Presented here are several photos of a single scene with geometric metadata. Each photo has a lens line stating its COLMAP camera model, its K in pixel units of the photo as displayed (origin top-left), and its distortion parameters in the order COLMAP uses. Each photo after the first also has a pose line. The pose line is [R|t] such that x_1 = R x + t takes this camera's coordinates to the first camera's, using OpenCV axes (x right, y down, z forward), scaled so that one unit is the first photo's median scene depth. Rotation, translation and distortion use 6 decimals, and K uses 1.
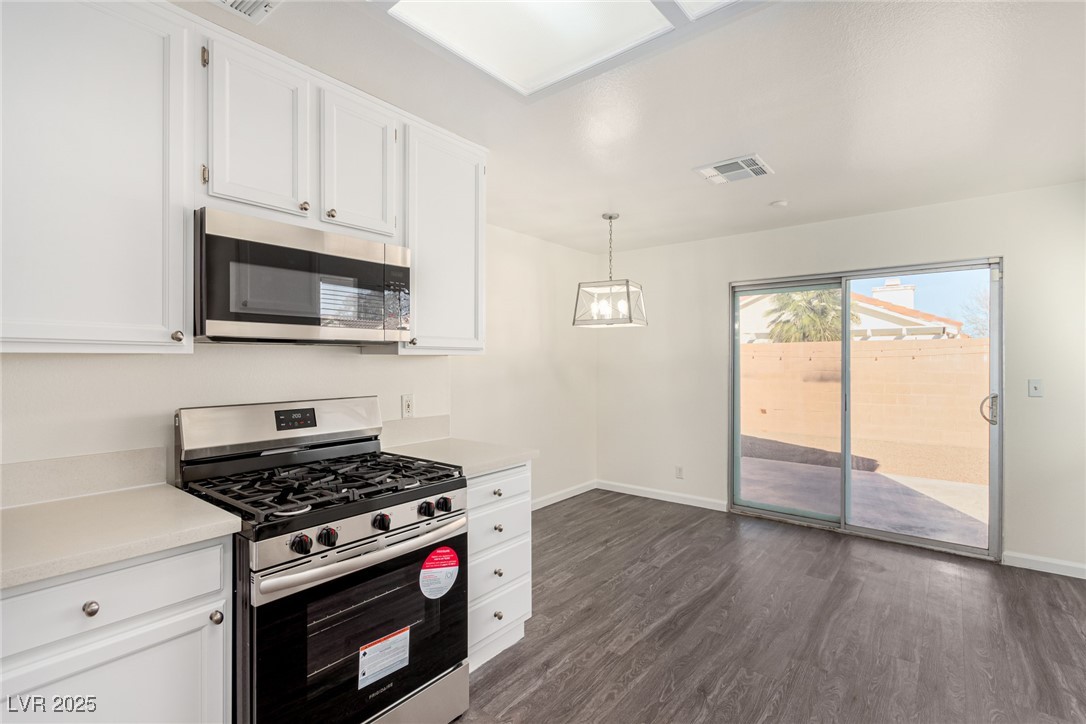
lens RADIAL K [[508.3, 0, 538.0], [0, 508.3, 363.0], [0, 0, 1]] dist [0.005582, 0.001444]
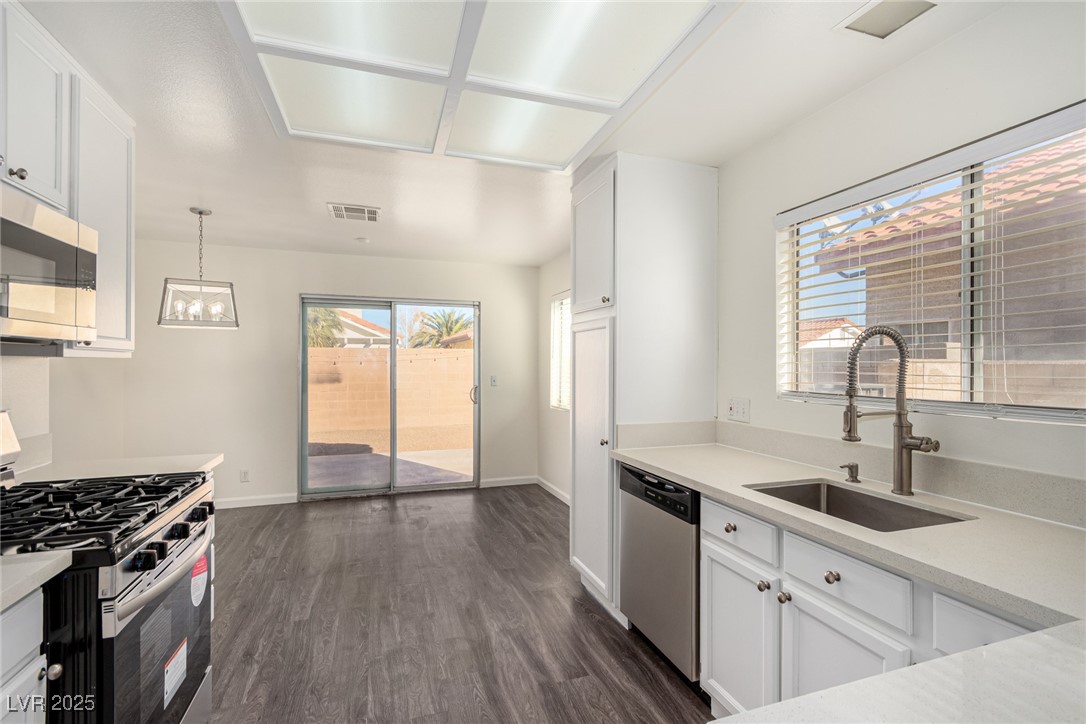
lens RADIAL K [[508.3, 0, 551.2], [0, 508.3, 363.3], [0, 0, 1]] dist [0.005582, 0.001444]
pose [[0.524963, 0.002987, 0.851120, -0.371766], [0.002122, 0.999986, -0.004818, -0.000636], [-0.851122, 0.004336, 0.524949, -0.057405]]
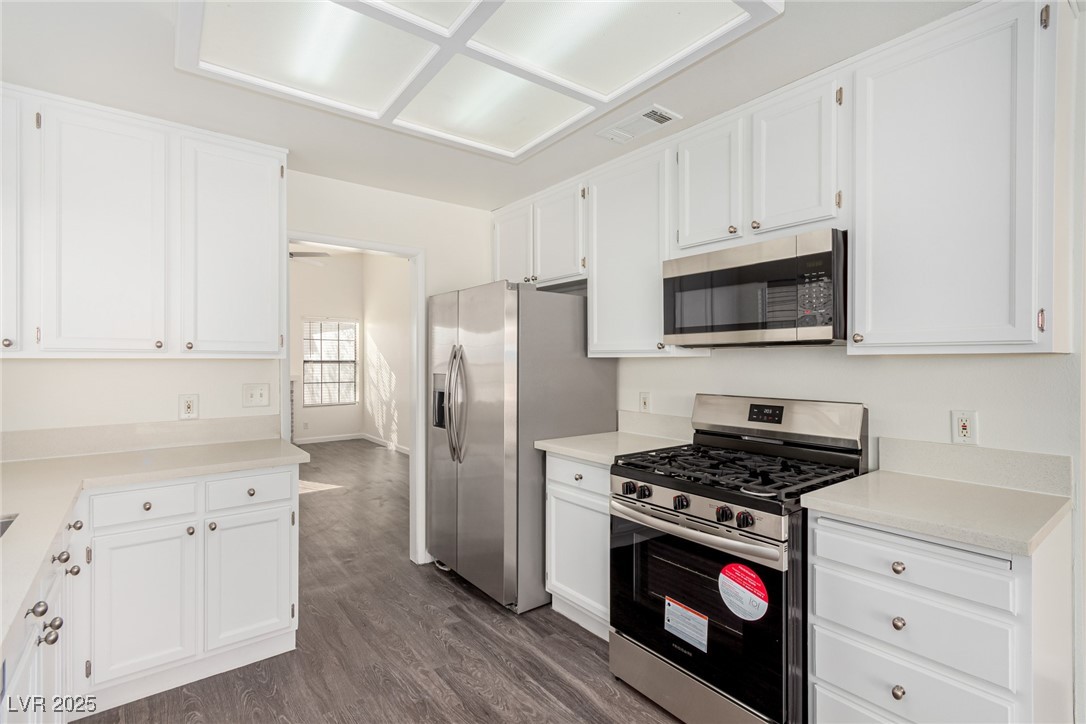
lens RADIAL K [[508.3, 0, 556.0], [0, 508.3, 361.3], [0, 0, 1]] dist [0.005582, 0.001444]
pose [[-0.213027, 0.001747, -0.977045, 0.425143], [-0.002973, 0.999993, 0.002436, -0.003581], [0.977042, 0.003424, -0.213020, 0.472076]]
